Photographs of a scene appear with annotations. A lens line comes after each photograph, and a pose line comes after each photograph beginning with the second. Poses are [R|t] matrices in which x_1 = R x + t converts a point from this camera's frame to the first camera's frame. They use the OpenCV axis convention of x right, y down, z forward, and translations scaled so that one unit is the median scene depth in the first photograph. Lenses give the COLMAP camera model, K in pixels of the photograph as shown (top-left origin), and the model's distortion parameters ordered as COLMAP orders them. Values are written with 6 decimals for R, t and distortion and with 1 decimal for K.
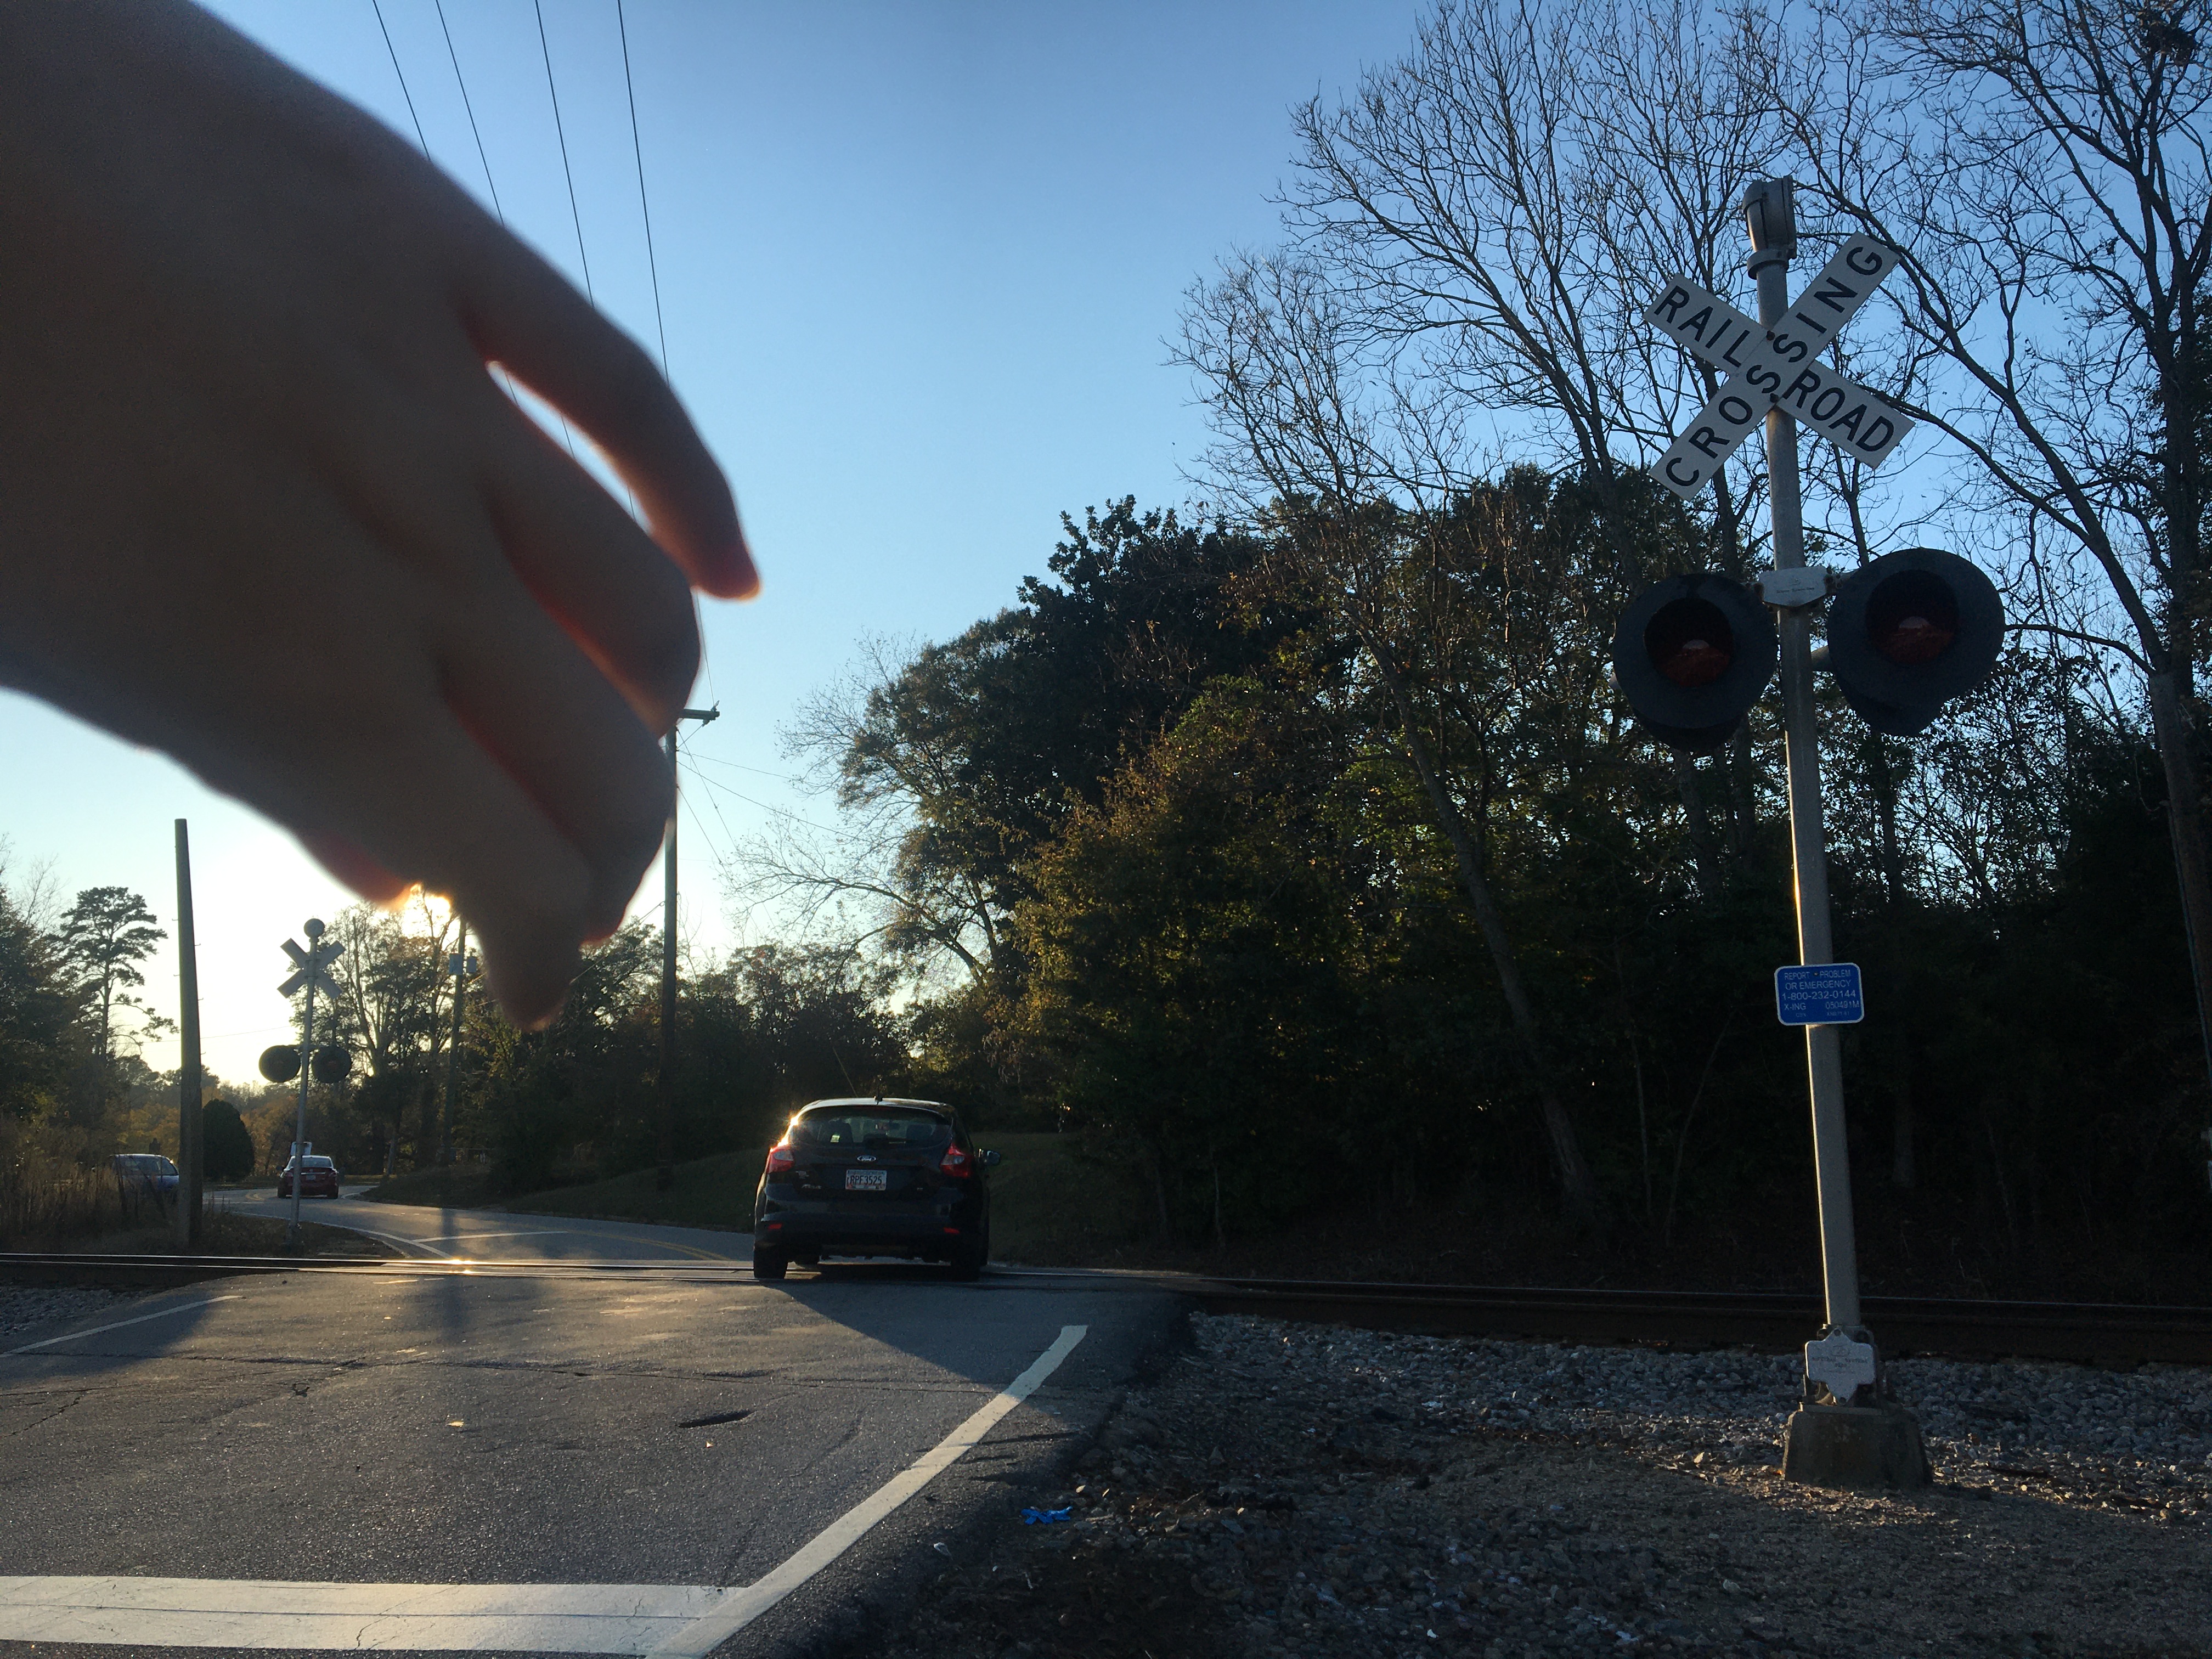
lens RADIAL K [[1775.5, 0, 1089.4], [0, 1775.5, 855.2], [0, 0, 1]] dist [0.022928, -0.054970]
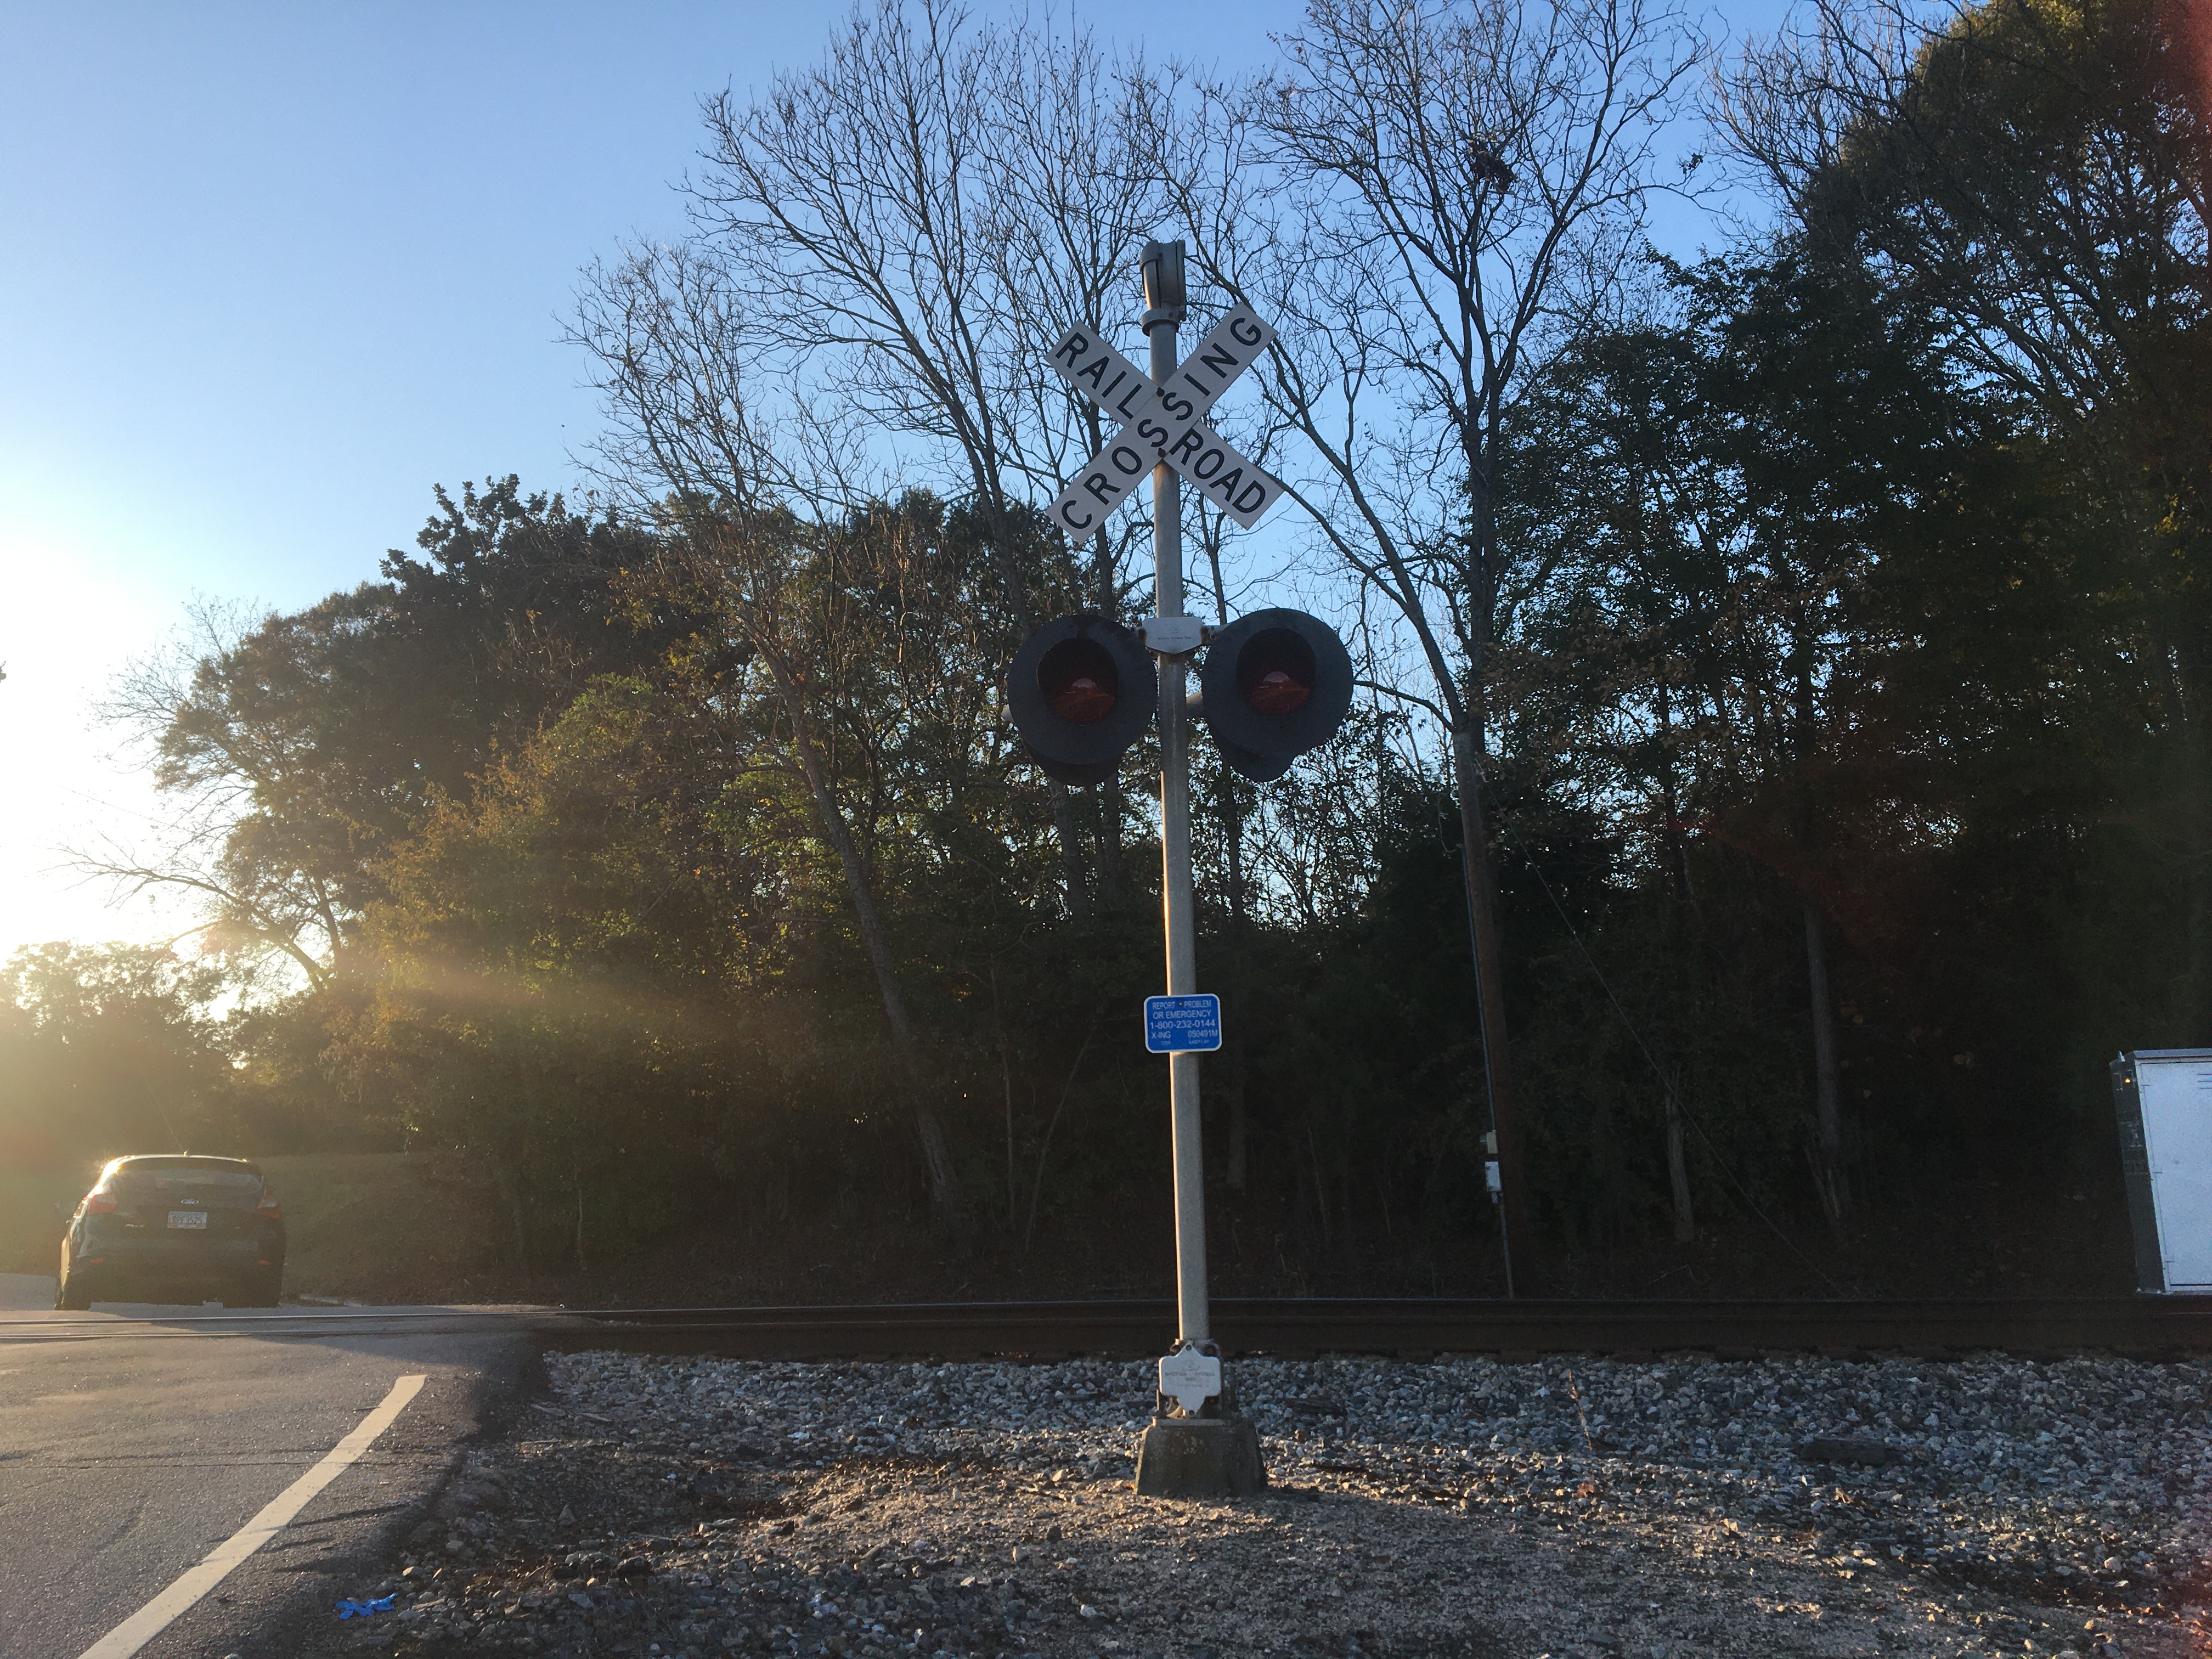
lens RADIAL K [[1758.5, 0, 1075.4], [0, 1758.5, 854.1], [0, 0, 1]] dist [0.120506, -0.265934]
pose [[0.943435, 0.037276, 0.329456, 0.000668], [-0.035875, 0.999303, -0.010332, -0.002233], [-0.329611, -0.002072, 0.944115, 0.009289]]
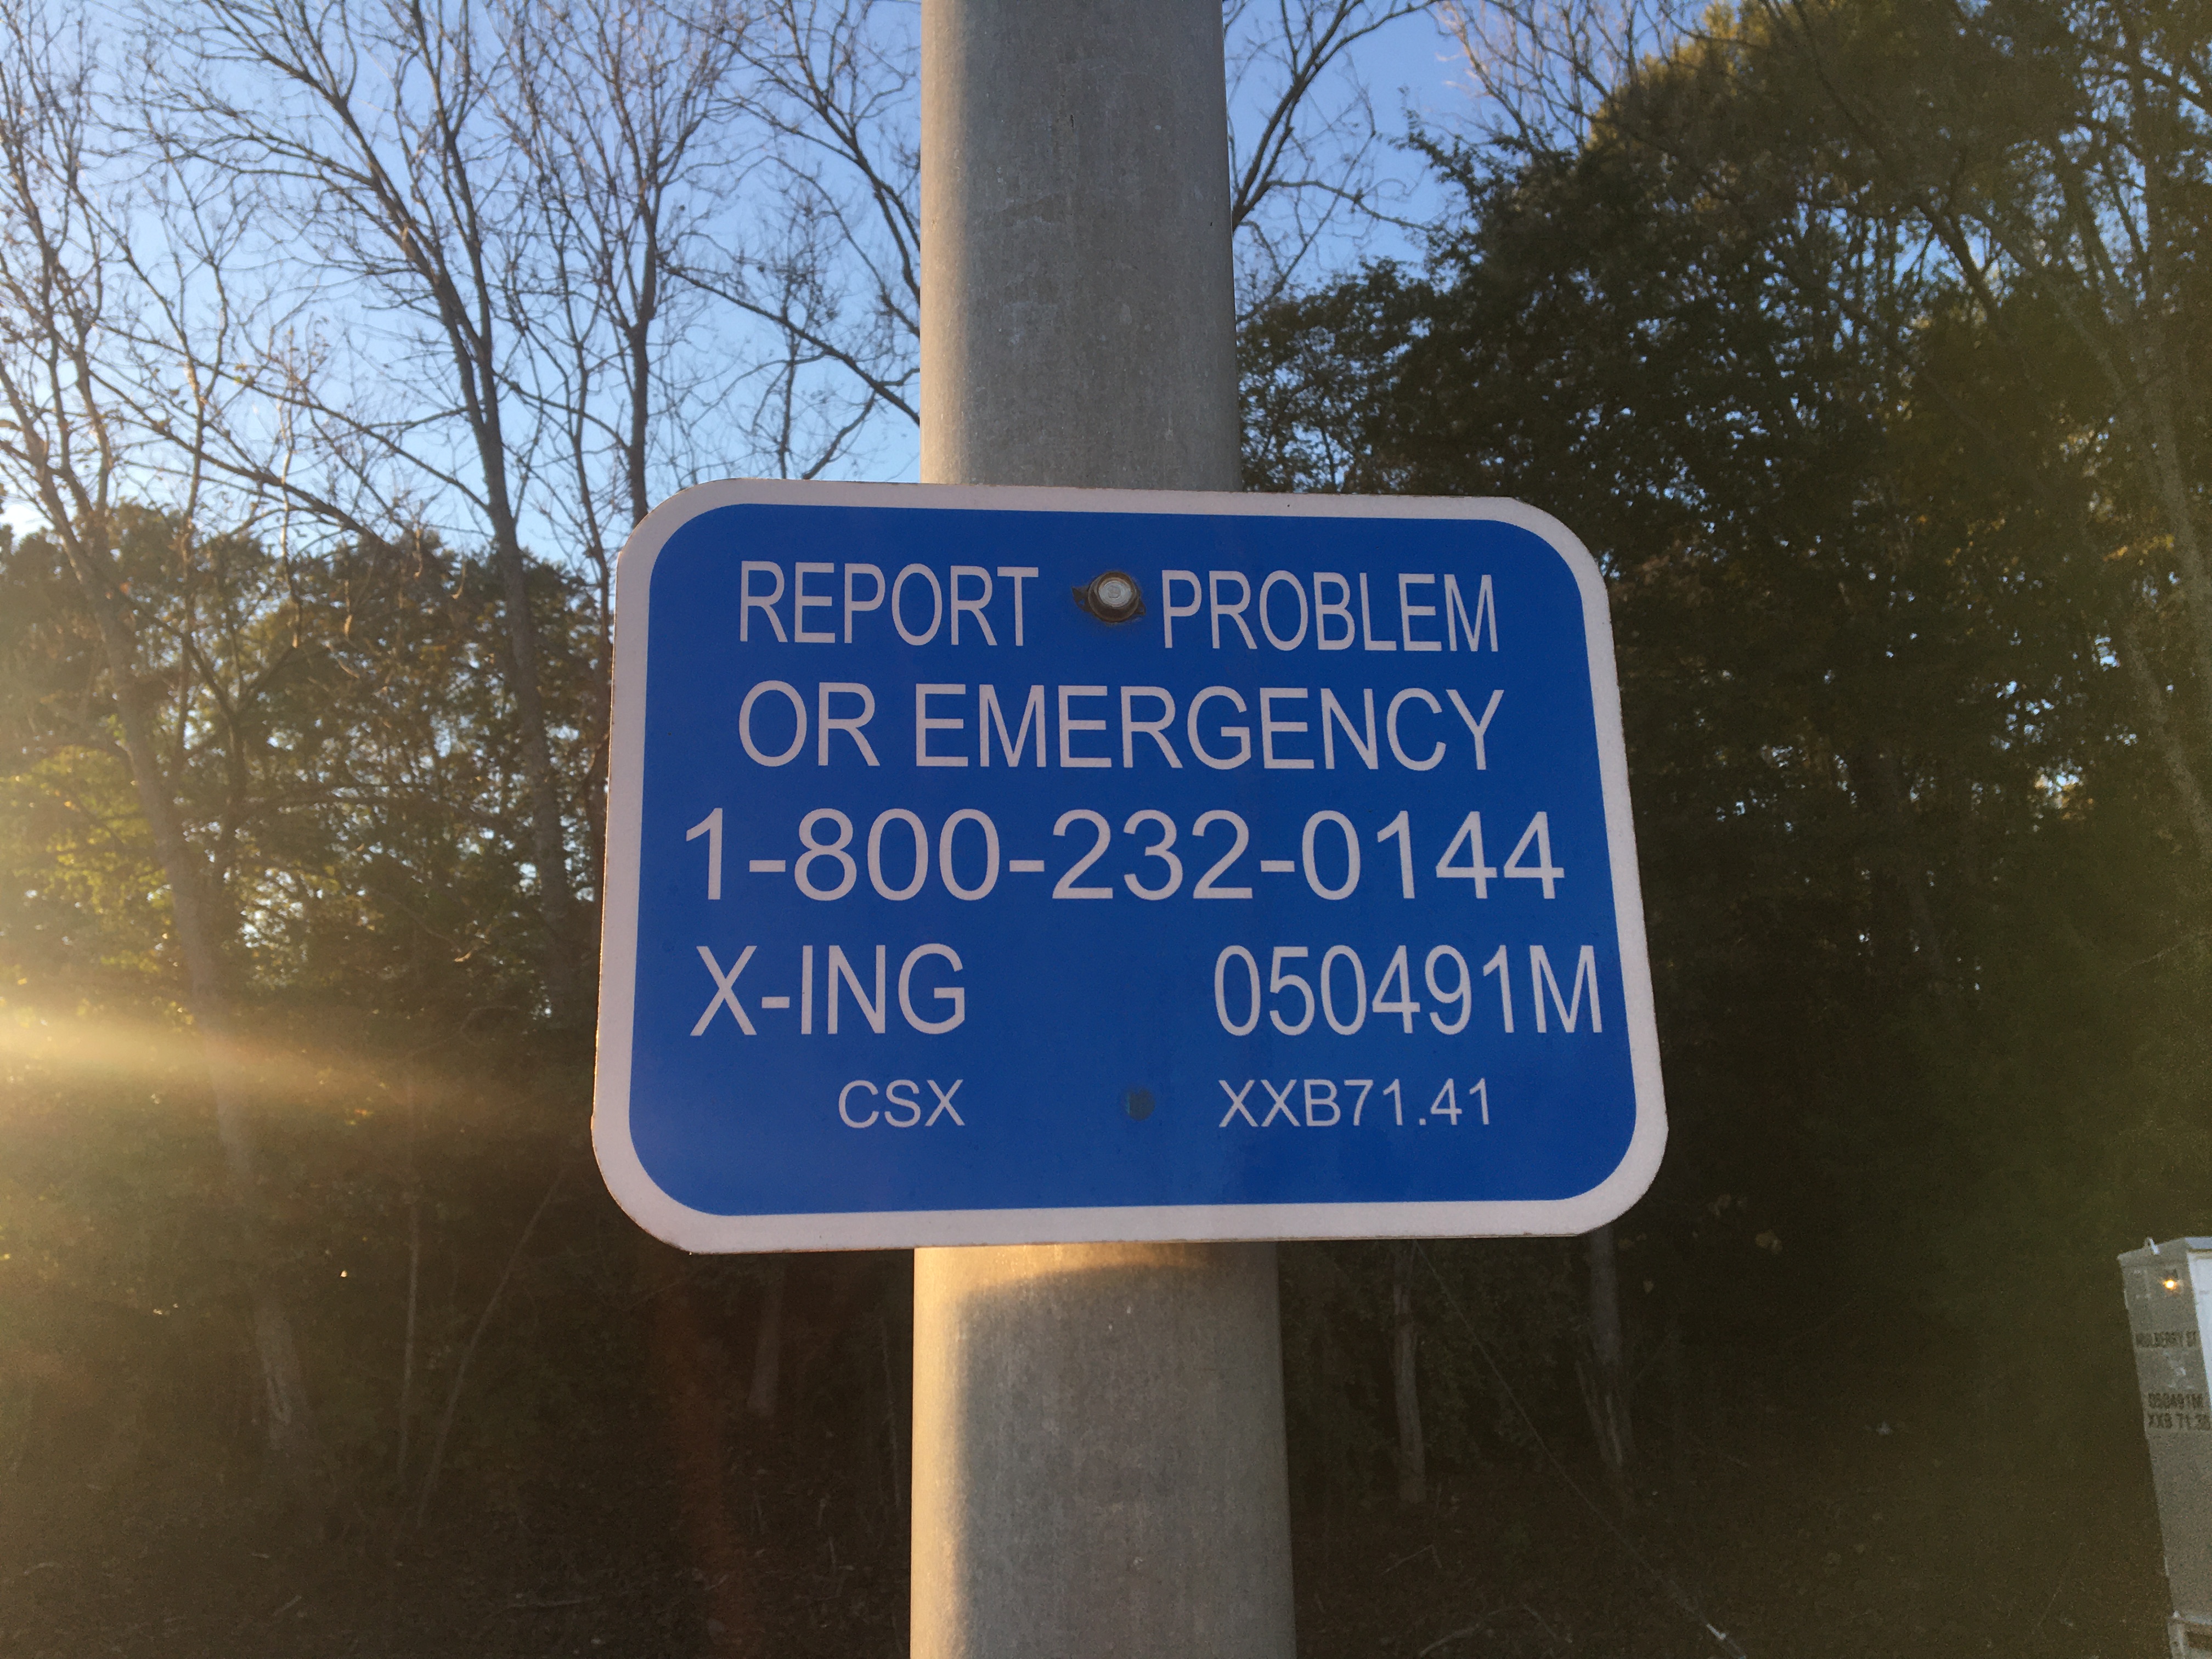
lens RADIAL K [[1895.8, 0, 1097.1], [0, 1895.8, 777.1], [0, 0, 1]] dist [0.010478, 0.014761]
pose [[0.821744, 0.146102, 0.550809, 0.091636], [-0.082279, 0.986866, -0.139015, 0.021929], [-0.563885, 0.068914, 0.822973, 0.235699]]
